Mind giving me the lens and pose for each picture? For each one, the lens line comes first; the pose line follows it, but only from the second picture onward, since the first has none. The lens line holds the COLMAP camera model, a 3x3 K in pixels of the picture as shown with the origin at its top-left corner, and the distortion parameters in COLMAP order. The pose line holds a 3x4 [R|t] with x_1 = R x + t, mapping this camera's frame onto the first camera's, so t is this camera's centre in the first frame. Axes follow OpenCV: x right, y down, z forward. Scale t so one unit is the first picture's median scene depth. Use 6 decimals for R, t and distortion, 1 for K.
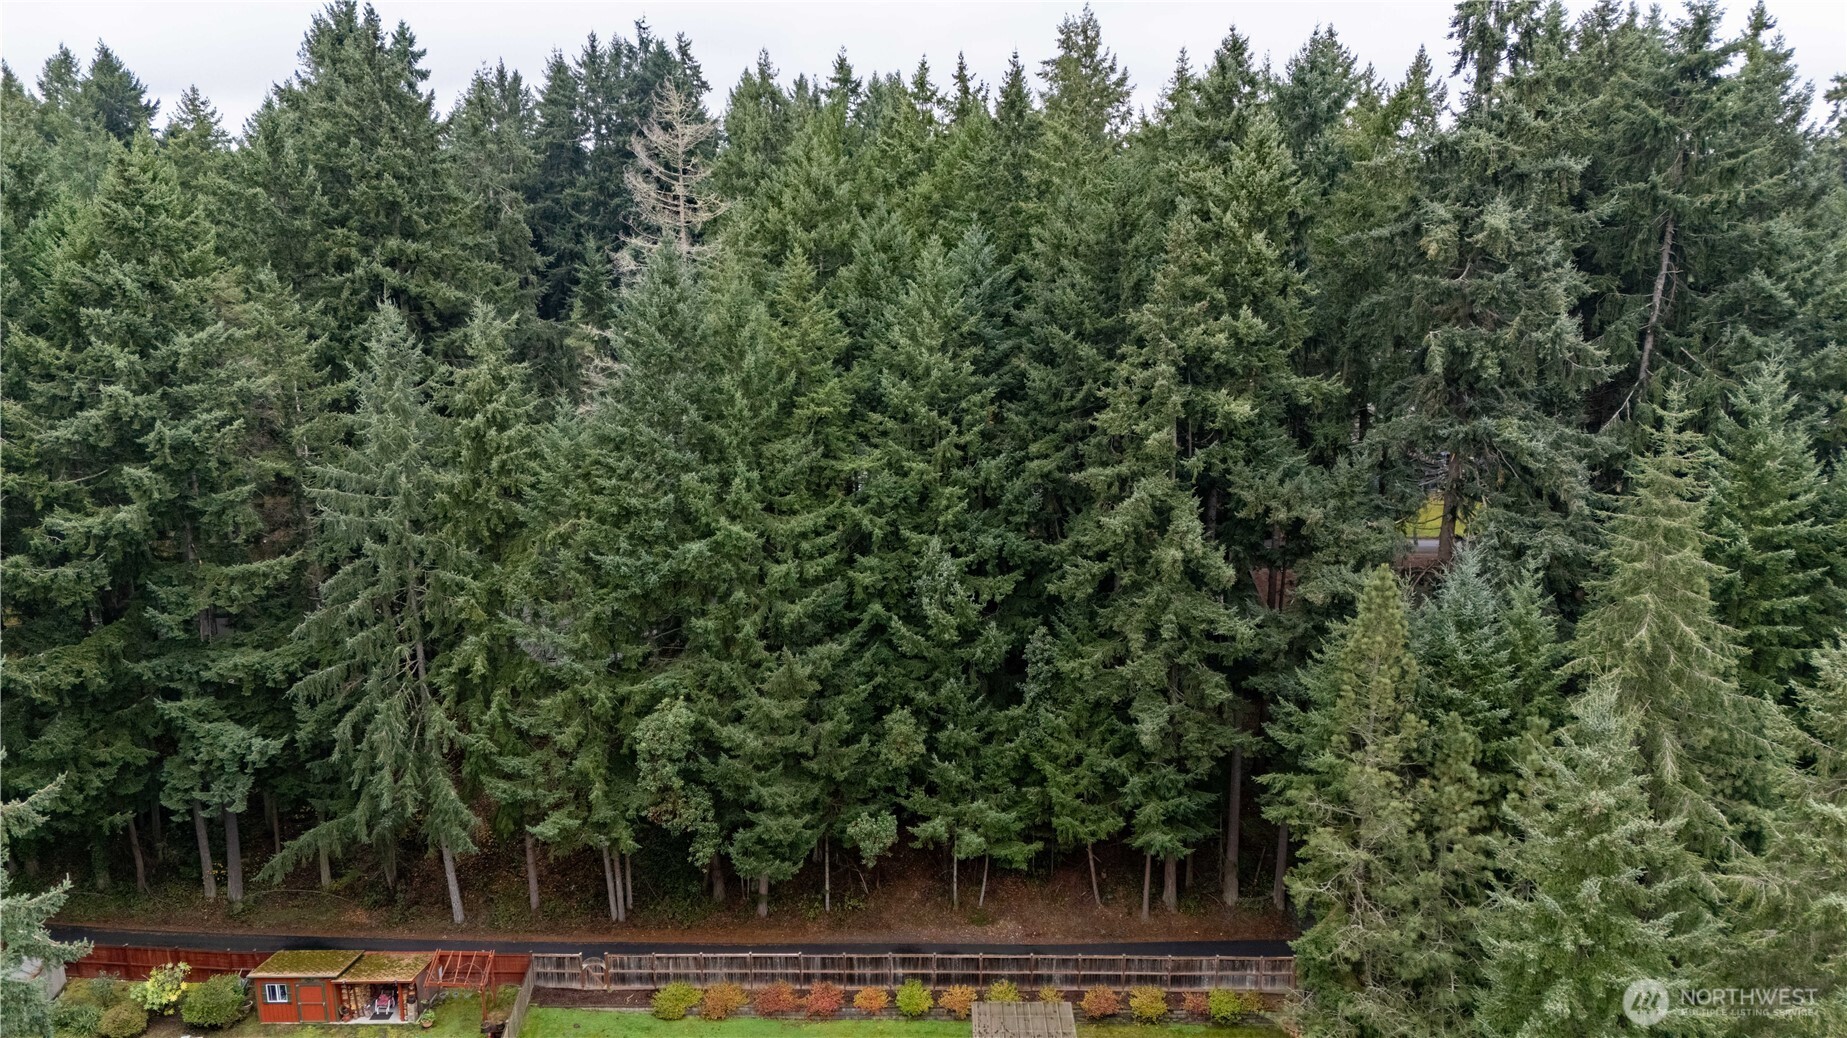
lens RADIAL K [[1346.3, 0, 917.5], [0, 1346.3, 510.9], [0, 0, 1]] dist [0.066093, -0.059102]
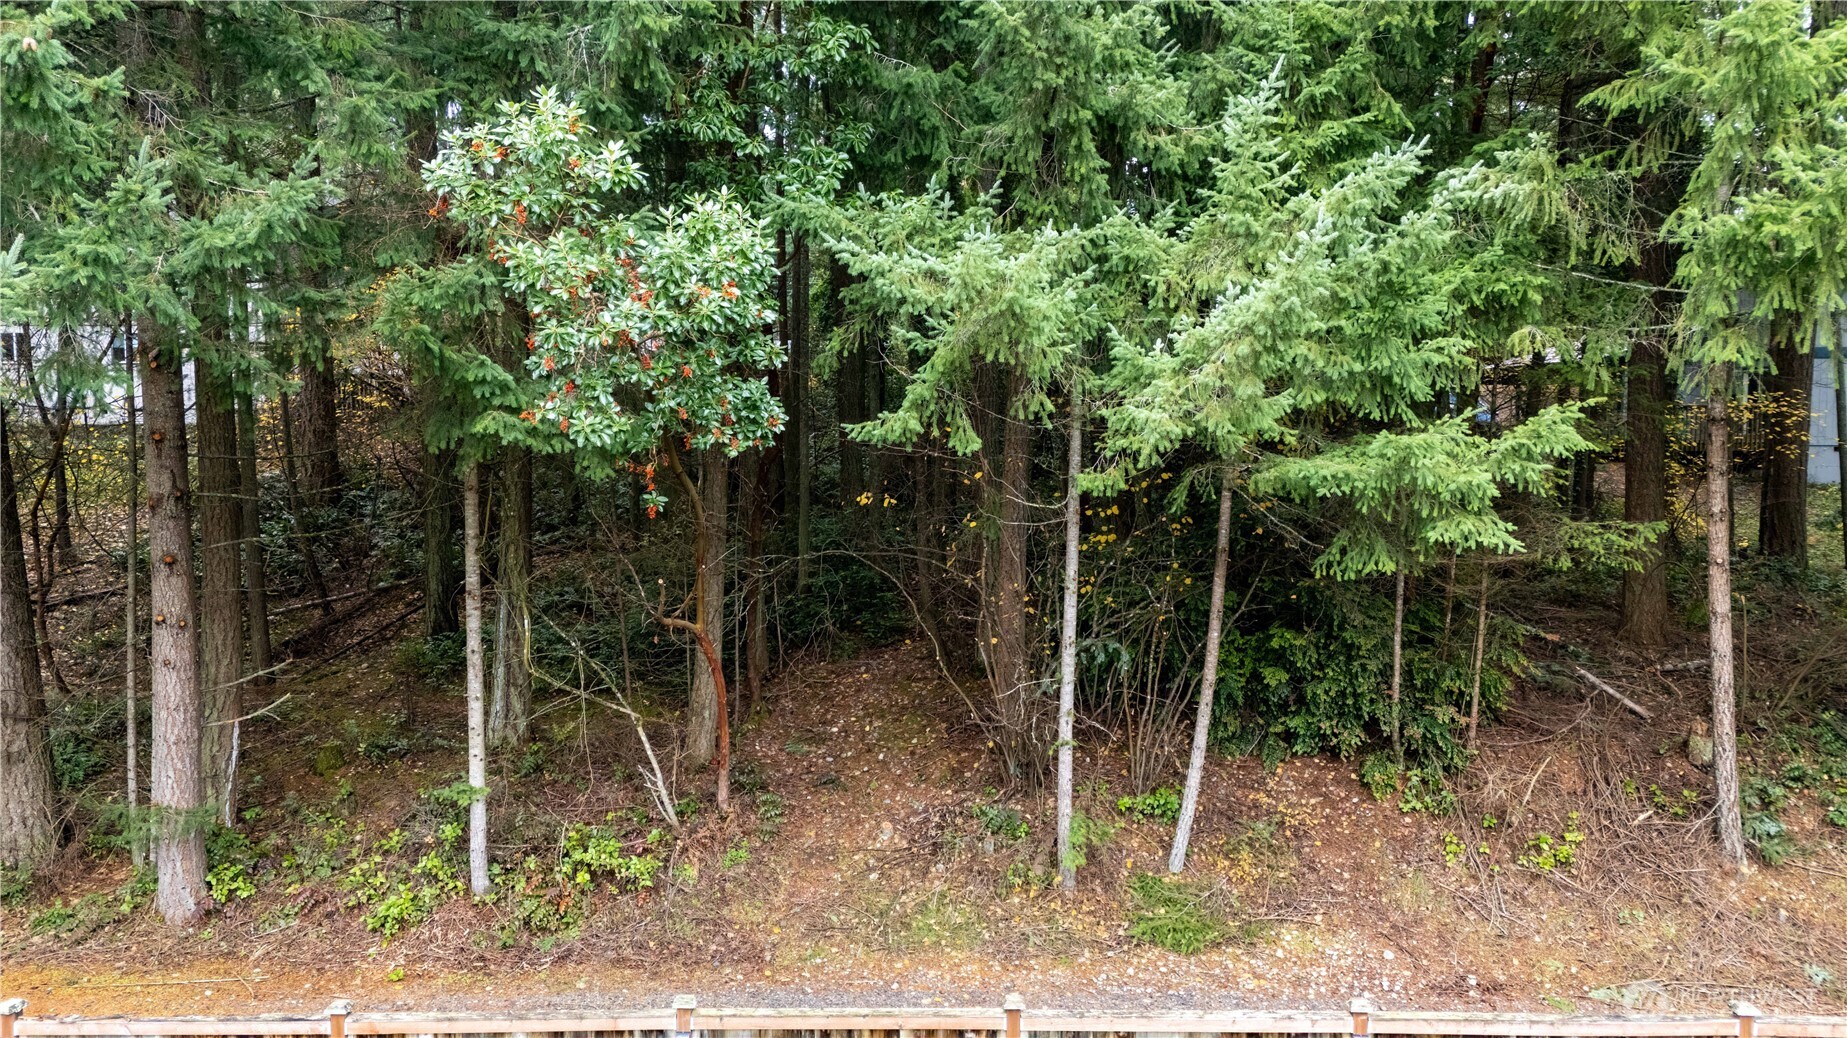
lens RADIAL K [[1346.3, 0, 923.4], [0, 1346.3, 553.0], [0, 0, 1]] dist [0.066093, -0.059102]
pose [[0.999796, 0.007359, 0.018805, 0.000842], [-0.004650, 0.990113, -0.140195, 0.298778], [-0.019651, 0.140079, 0.989945, 0.852271]]
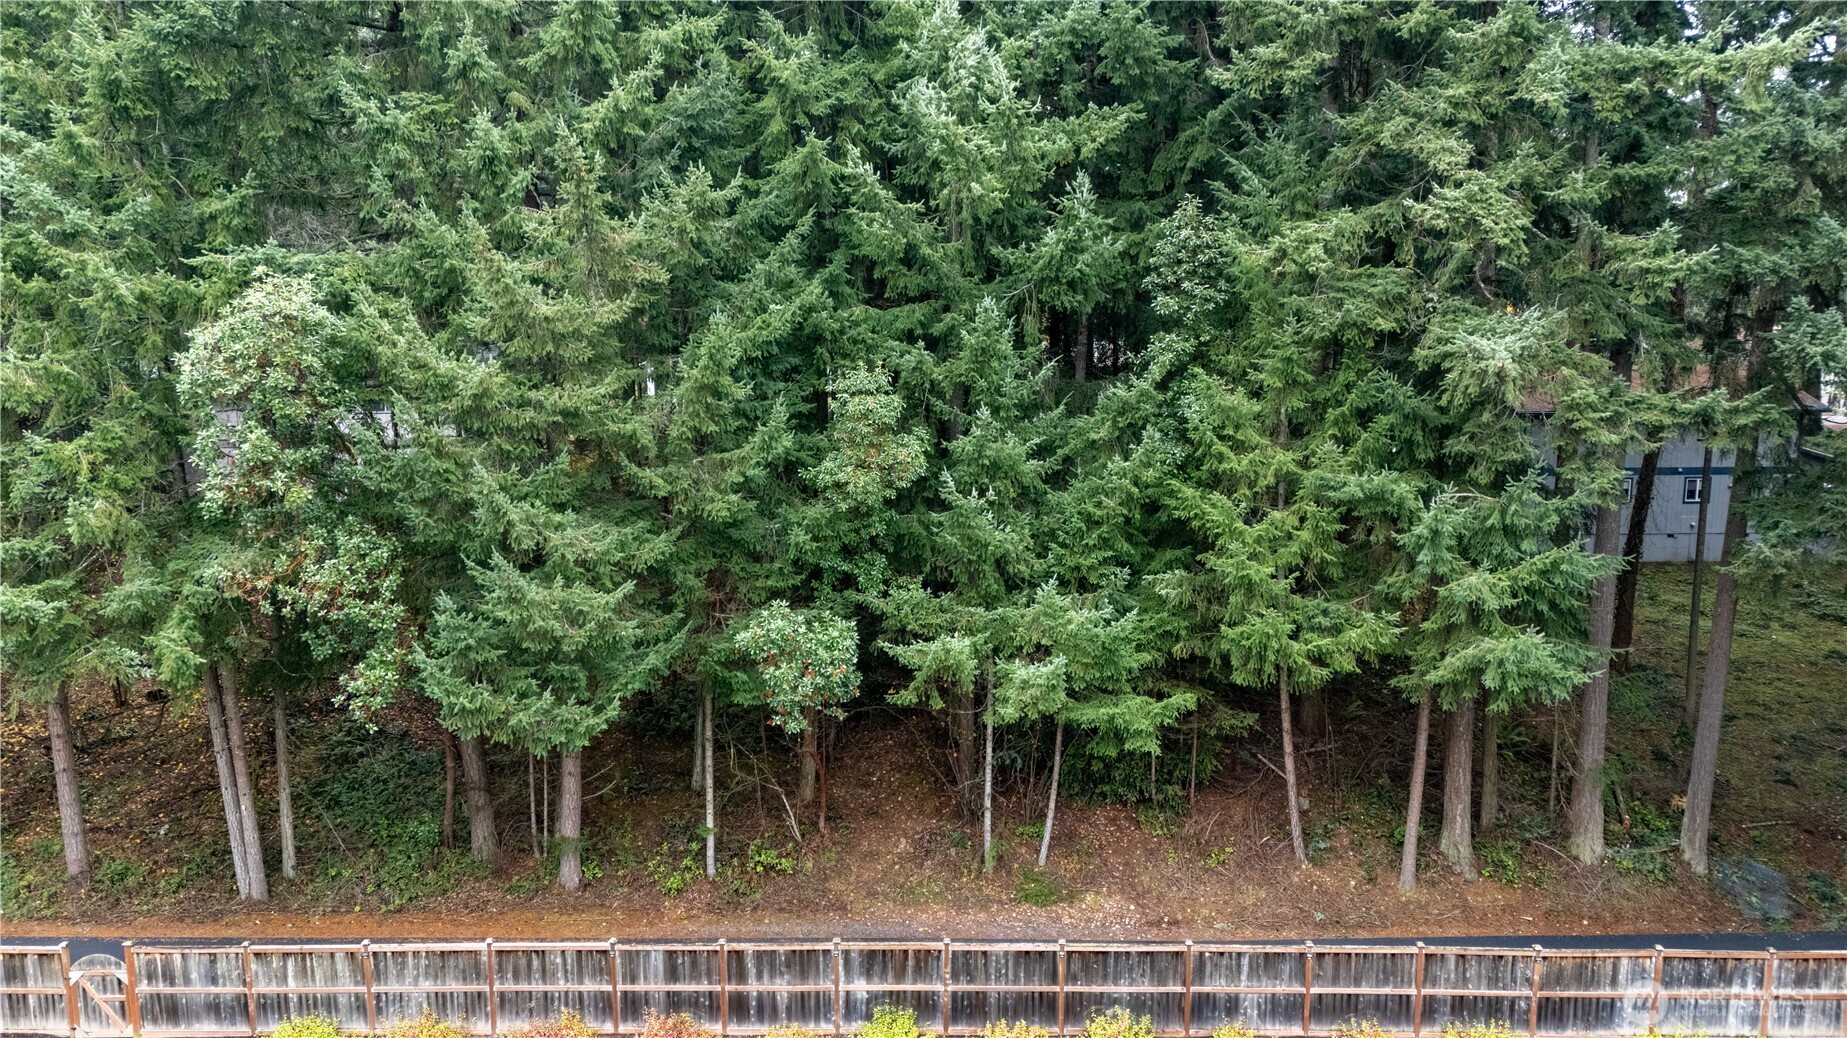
lens RADIAL K [[1346.3, 0, 920.0], [0, 1346.3, 531.9], [0, 0, 1]] dist [0.066093, -0.059102]
pose [[0.999960, 0.003670, 0.008175, 0.000913], [-0.003104, 0.997669, -0.068174, 0.230839], [-0.008406, 0.068146, 0.997640, 0.584928]]
